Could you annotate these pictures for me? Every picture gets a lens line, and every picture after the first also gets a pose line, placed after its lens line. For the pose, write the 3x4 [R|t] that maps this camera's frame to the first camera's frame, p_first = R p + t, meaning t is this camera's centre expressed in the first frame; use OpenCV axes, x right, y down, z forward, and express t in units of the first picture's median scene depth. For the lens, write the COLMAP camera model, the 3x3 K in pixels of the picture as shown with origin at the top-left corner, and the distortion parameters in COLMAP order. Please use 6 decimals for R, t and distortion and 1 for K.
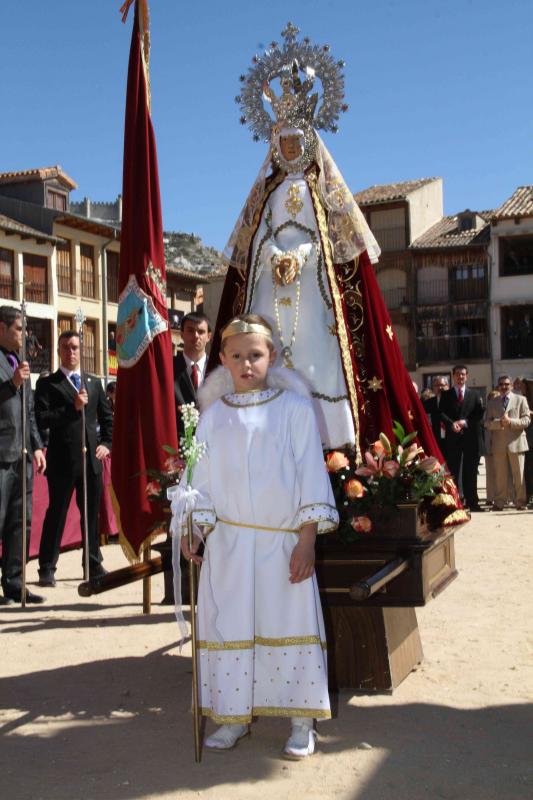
lens RADIAL K [[1214.8, 0, 256.8], [0, 1214.8, 418.3], [0, 0, 1]] dist [0.032607, 0.939618]
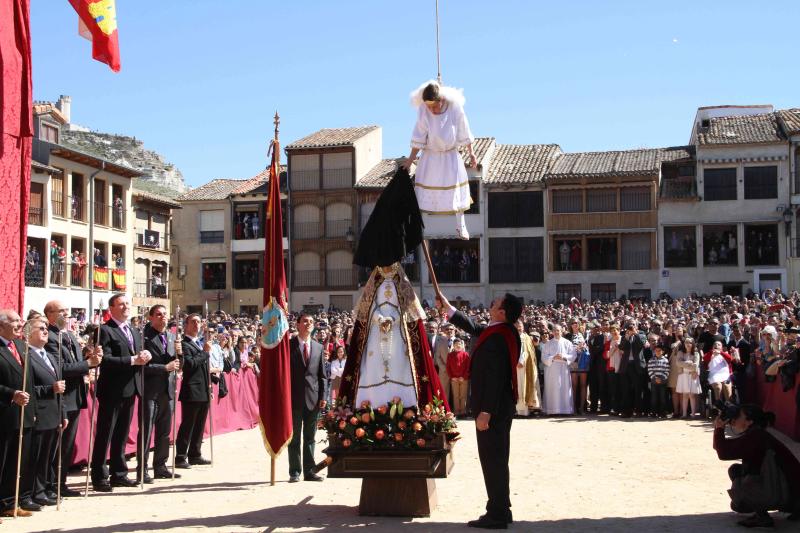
lens RADIAL K [[1138.3, 0, 402.0], [0, 1138.3, 281.6], [0, 0, 1]] dist [0.047566, 0.615196]
pose [[0.982598, 0.031301, 0.183086, -0.308988], [-0.025773, 0.999140, -0.032494, -0.127144], [-0.183946, 0.027210, 0.982560, -0.979249]]
